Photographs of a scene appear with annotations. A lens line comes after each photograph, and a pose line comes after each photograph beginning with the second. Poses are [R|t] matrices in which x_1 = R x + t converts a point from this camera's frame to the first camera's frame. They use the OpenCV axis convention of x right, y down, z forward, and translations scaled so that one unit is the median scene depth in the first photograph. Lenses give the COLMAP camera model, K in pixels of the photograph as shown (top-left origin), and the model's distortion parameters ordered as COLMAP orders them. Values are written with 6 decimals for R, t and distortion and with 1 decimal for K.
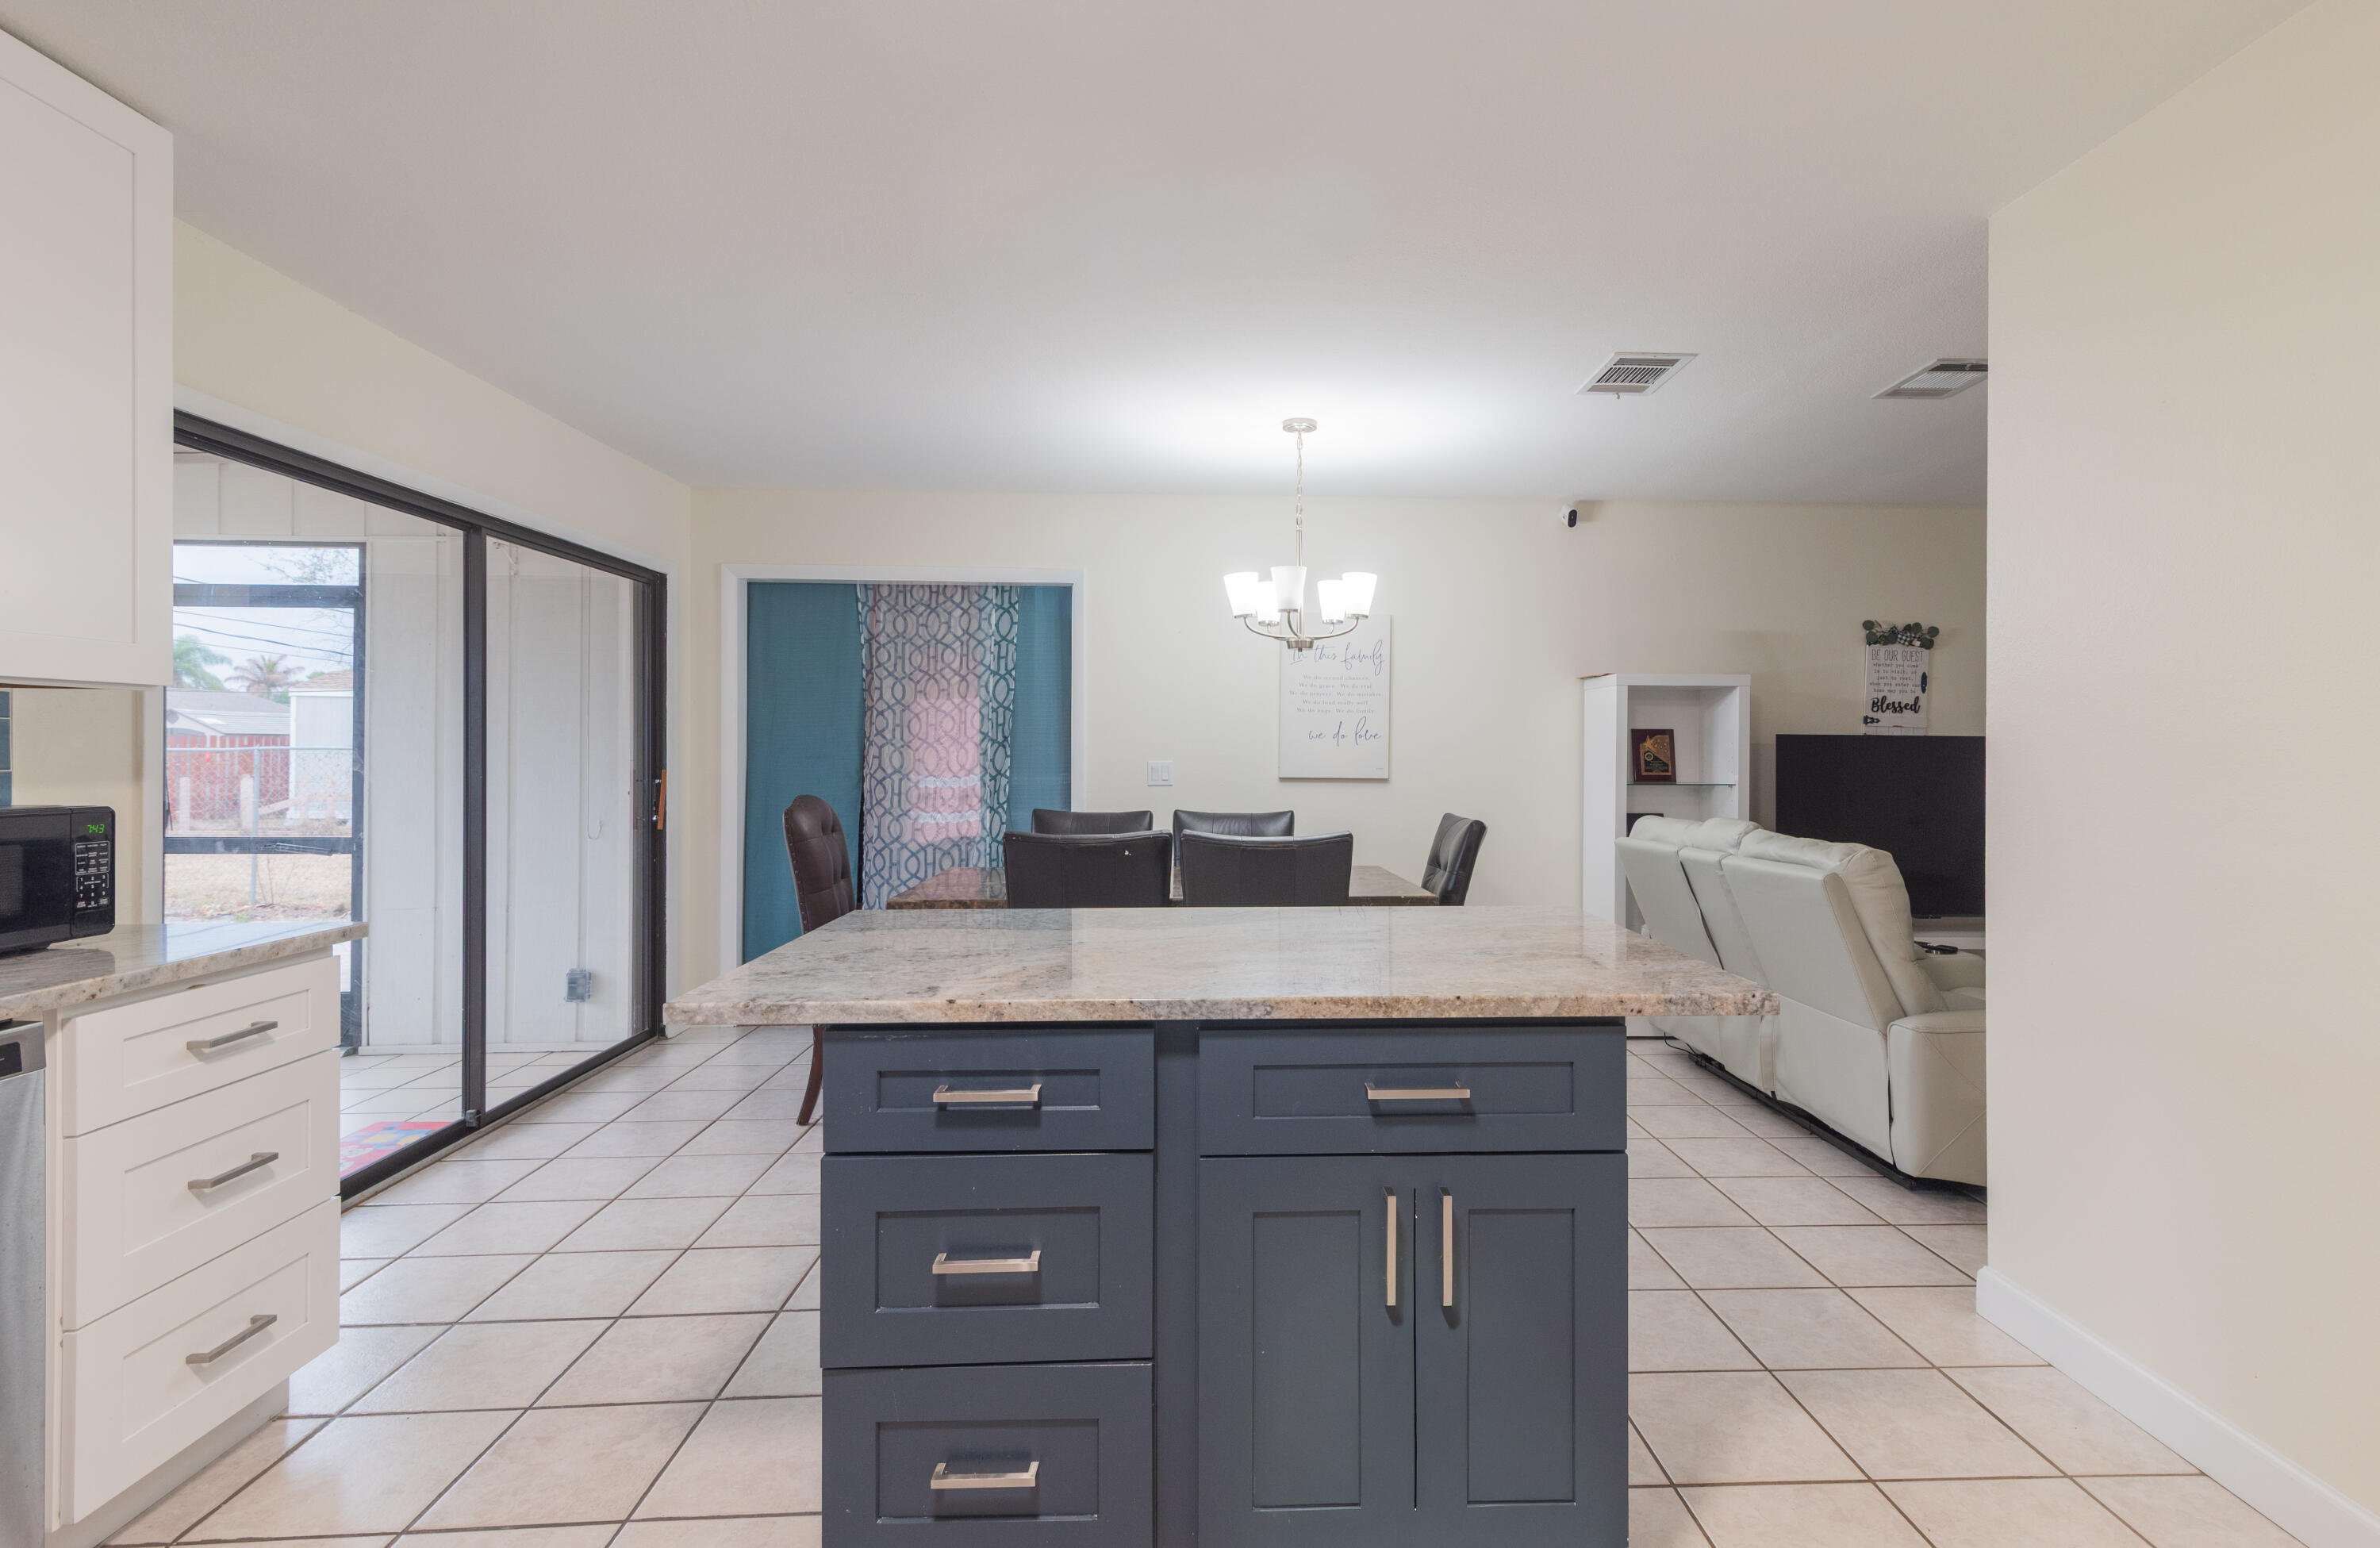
lens RADIAL K [[1169.0, 0, 1251.6], [0, 1169.0, 749.3], [0, 0, 1]] dist [0.009753, 0.000251]
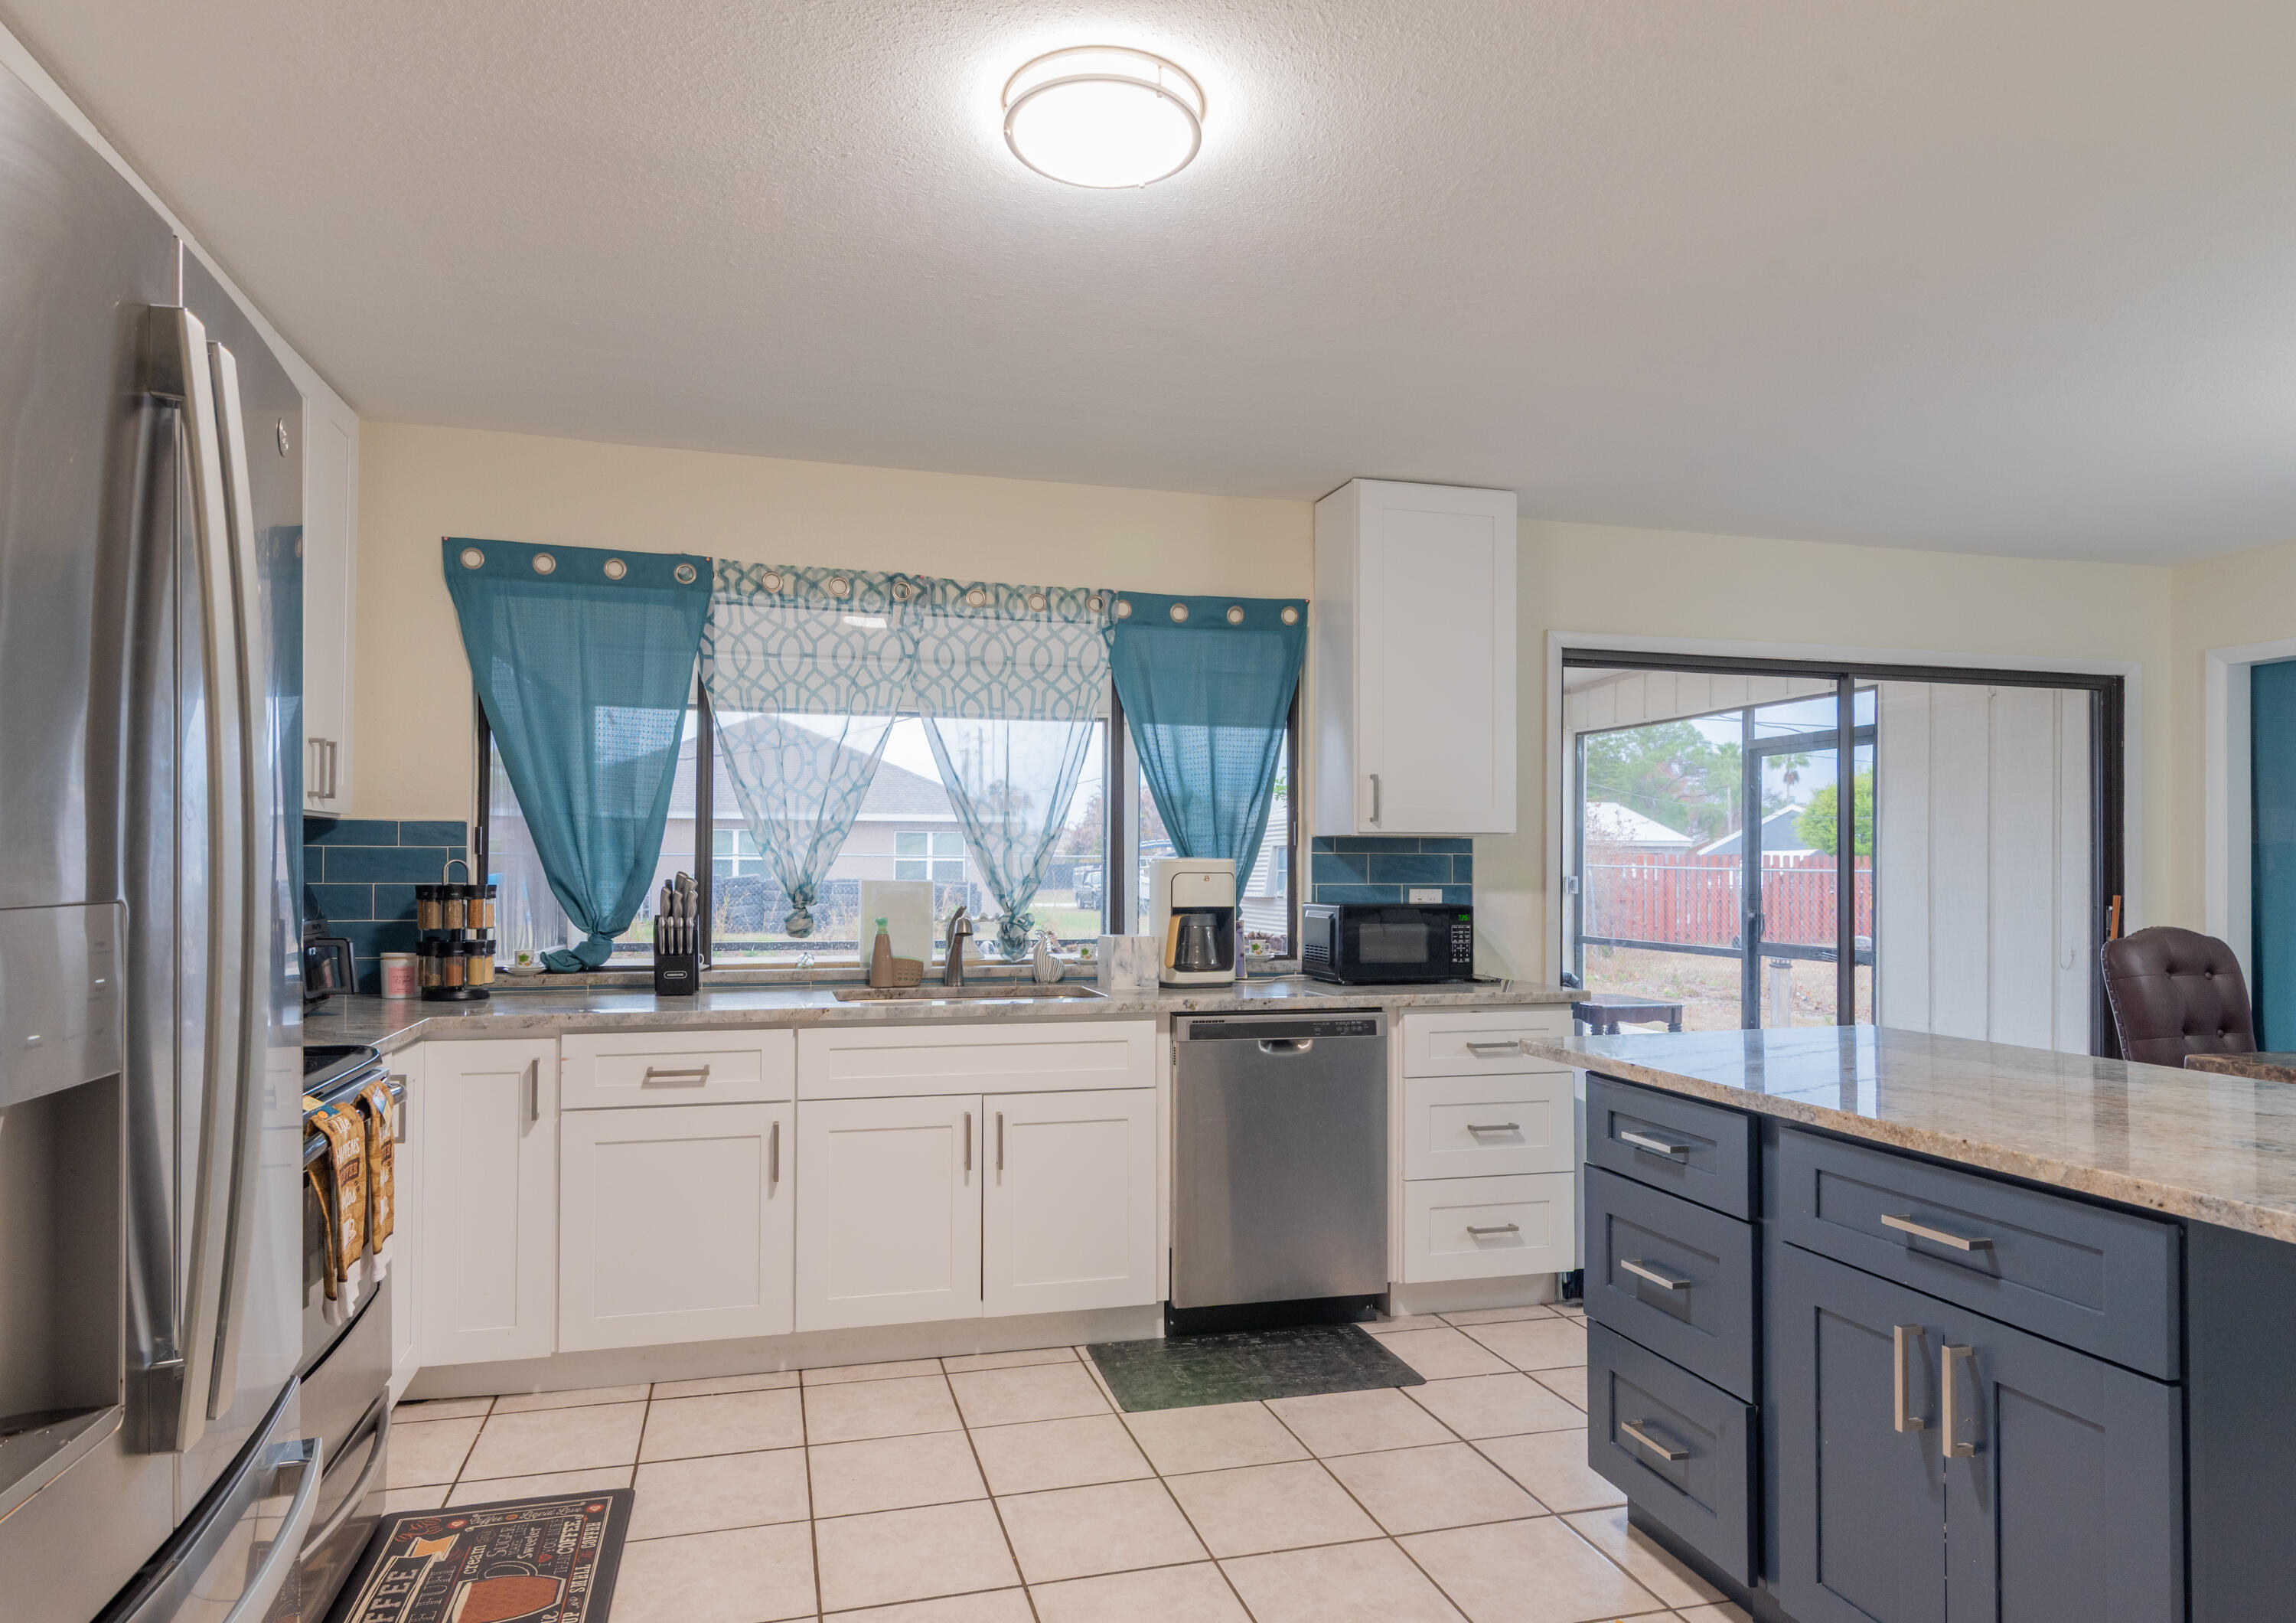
lens RADIAL K [[1368.1, 0, 1144.3], [0, 1368.1, 857.5], [0, 0, 1]] dist [0.002447, 0.000301]
pose [[0.220692, -0.008774, -0.975304, 0.896091], [-0.000115, 0.999959, -0.009022, -0.002872], [0.975344, 0.002103, 0.220682, 0.099999]]
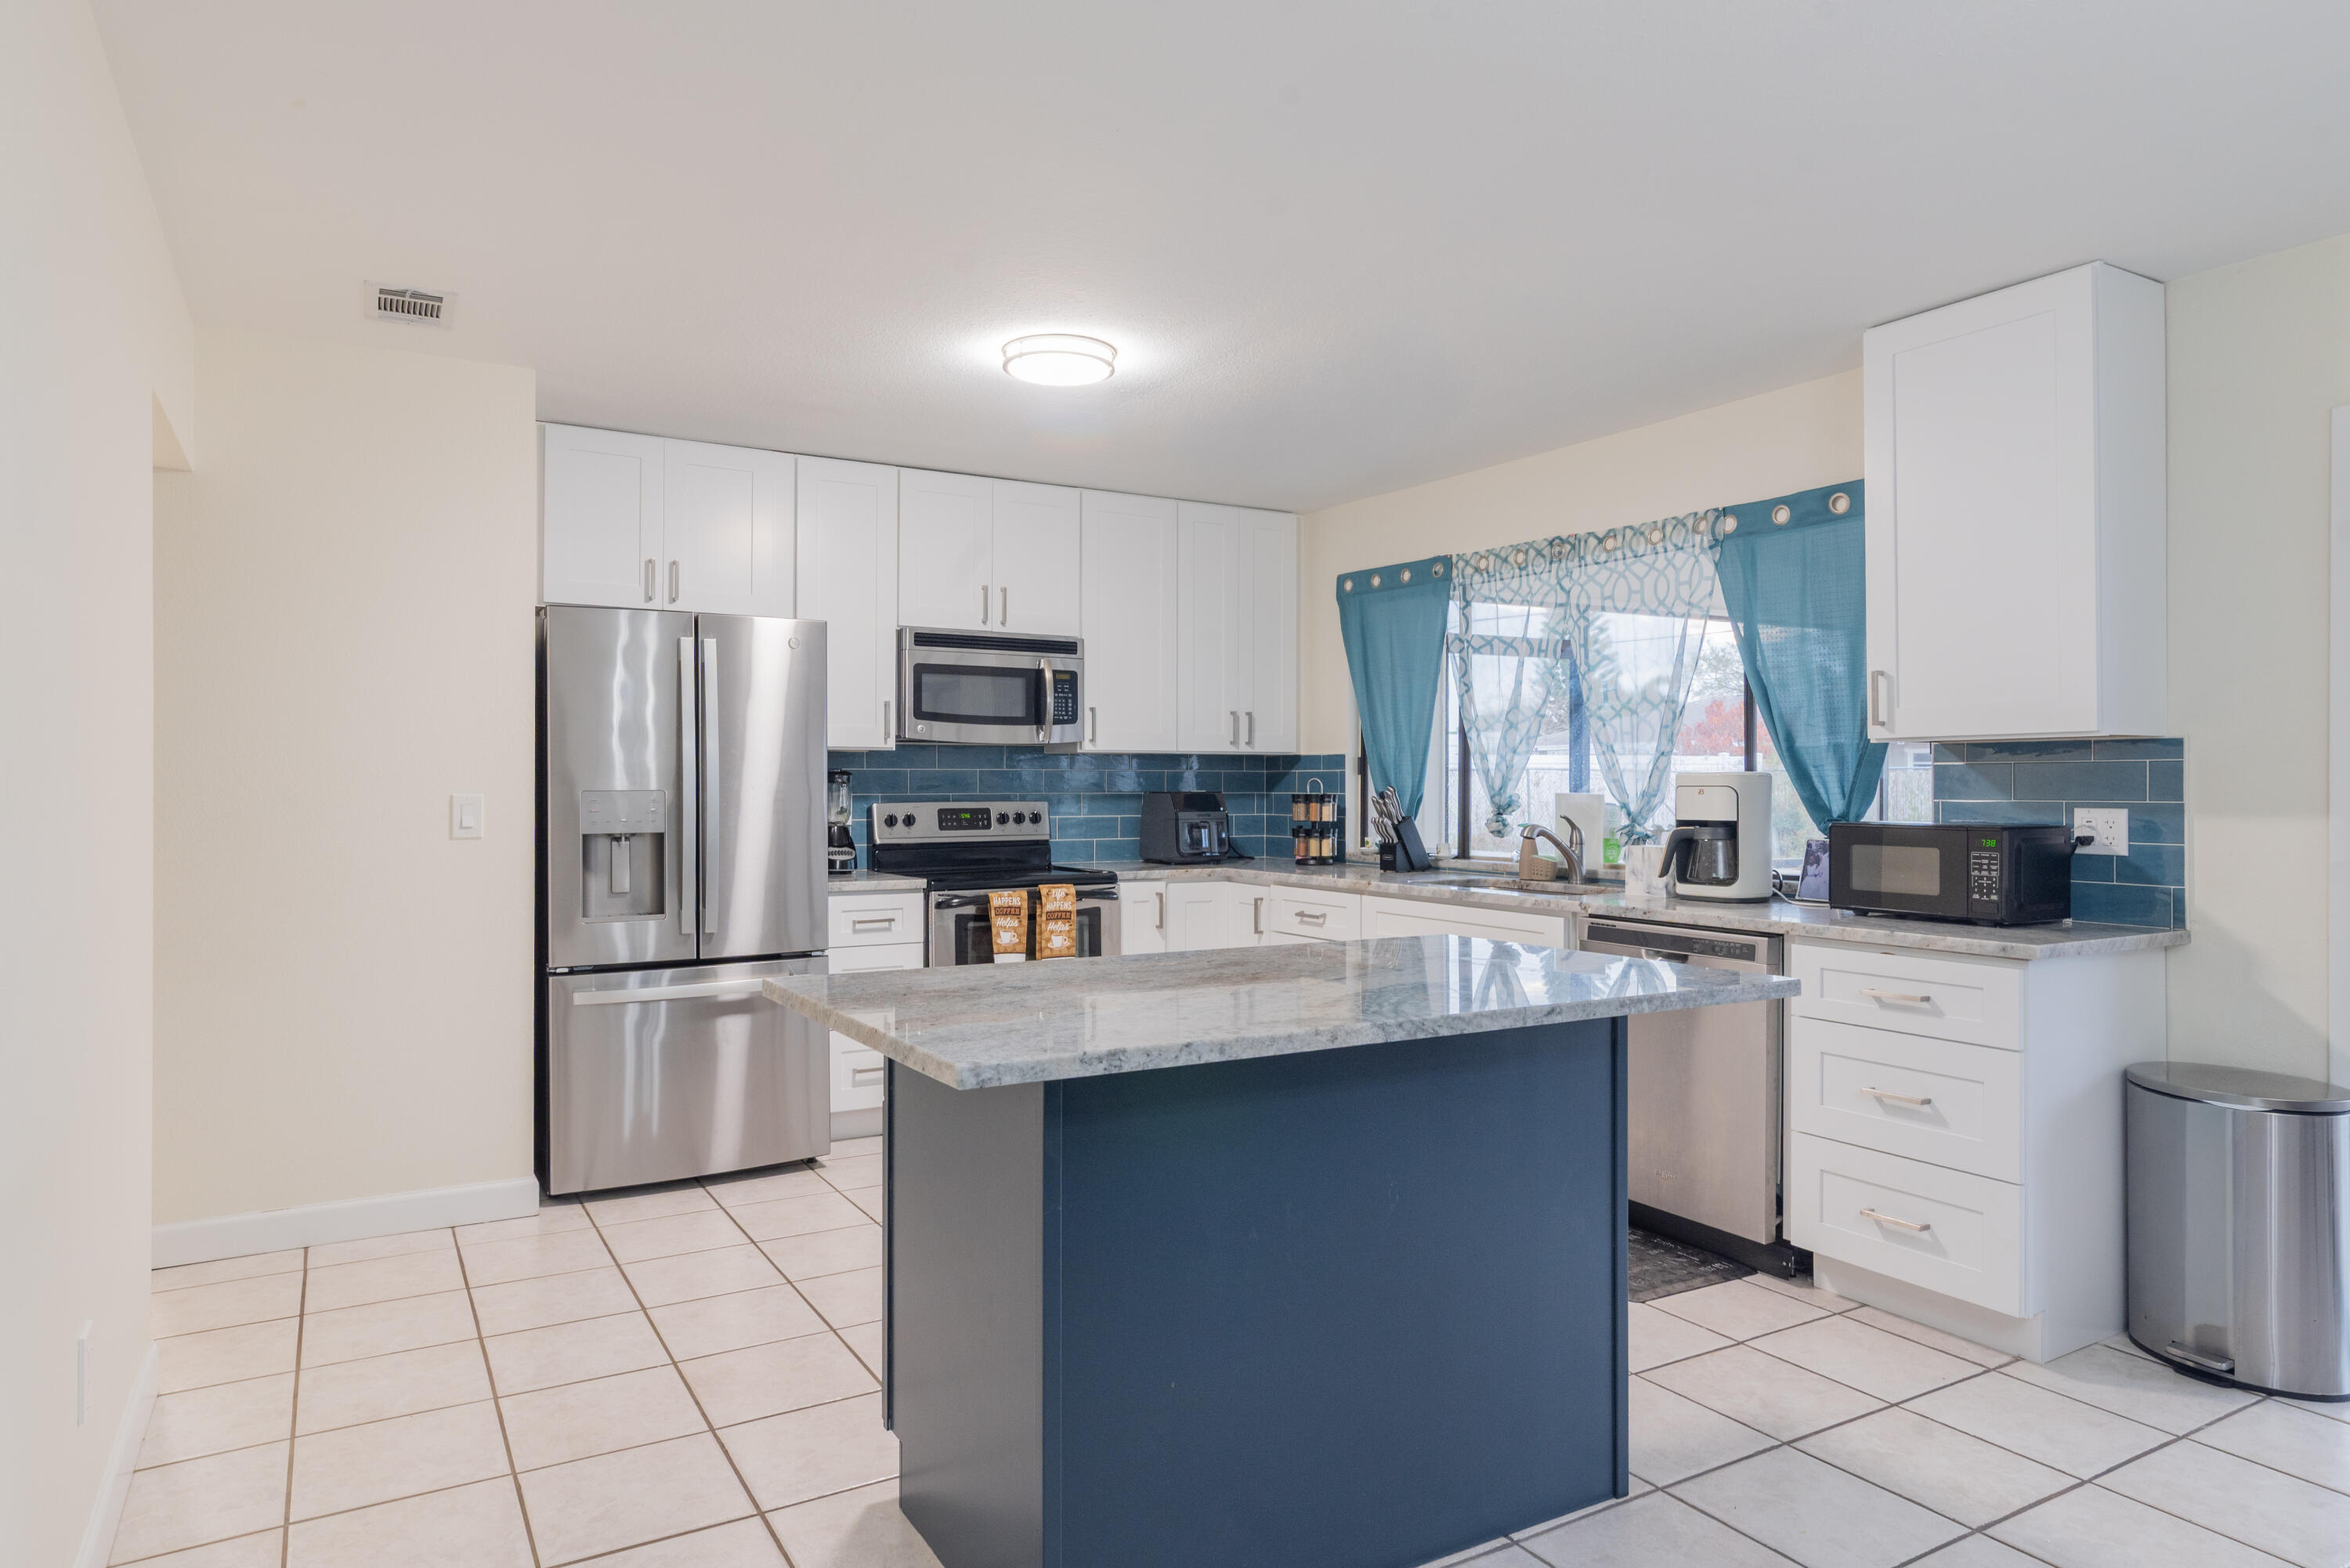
lens RADIAL K [[1422.4, 0, 1175.0], [0, 1422.4, 784.0], [0, 0, 1]] dist [-0.000942, -0.000530]
pose [[-0.885638, -0.003757, -0.464362, 0.622007], [-0.002228, 0.999990, -0.003840, 0.008017], [0.464372, -0.002367, -0.885637, 2.049870]]
